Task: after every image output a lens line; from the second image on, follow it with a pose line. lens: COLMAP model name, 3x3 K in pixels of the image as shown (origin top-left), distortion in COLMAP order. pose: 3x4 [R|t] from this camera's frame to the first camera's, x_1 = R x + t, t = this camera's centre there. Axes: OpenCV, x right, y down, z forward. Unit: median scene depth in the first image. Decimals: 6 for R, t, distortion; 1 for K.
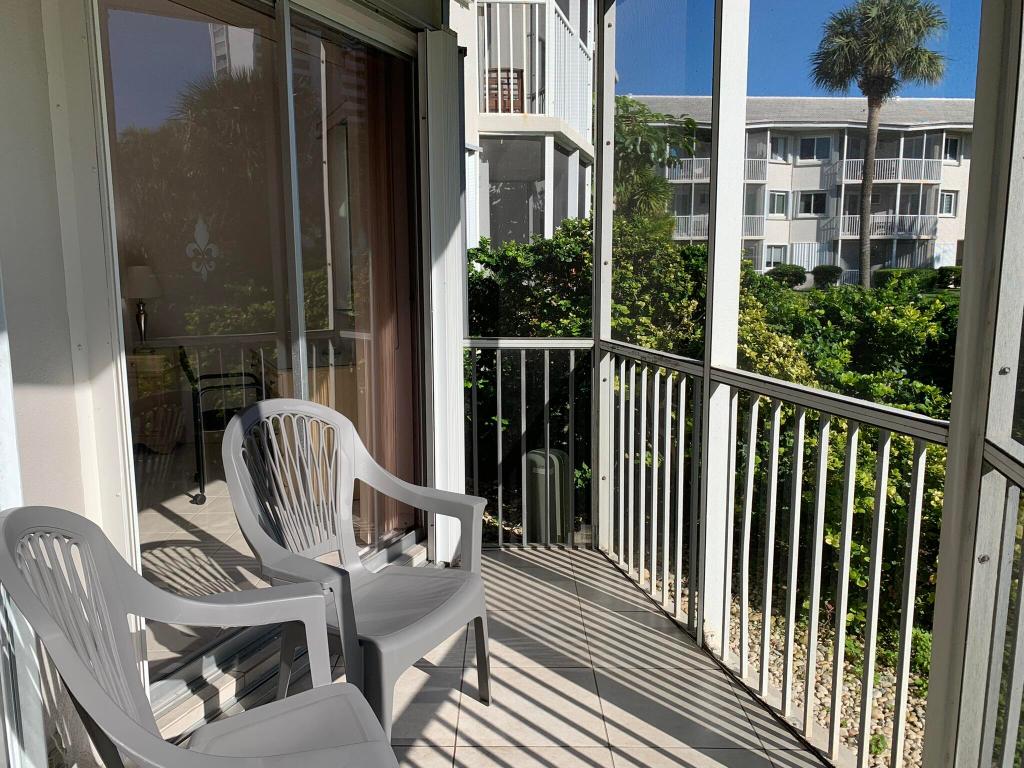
lens RADIAL K [[790.8, 0, 493.4], [0, 790.8, 383.0], [0, 0, 1]] dist [0.032229, -0.038009]
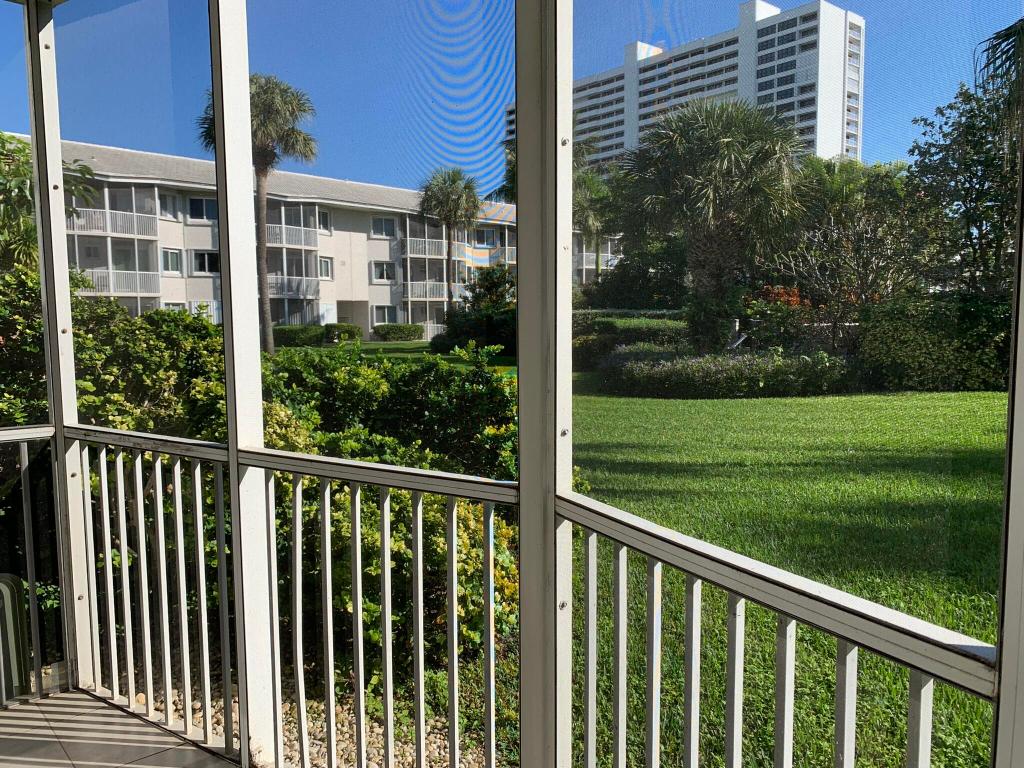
lens RADIAL K [[790.8, 0, 503.6], [0, 790.8, 381.2], [0, 0, 1]] dist [0.032229, -0.038009]
pose [[0.737787, -0.056554, 0.672660, -0.071173], [0.104988, 0.993972, -0.031585, -0.025746], [-0.666819, 0.093925, 0.739277, 0.094601]]
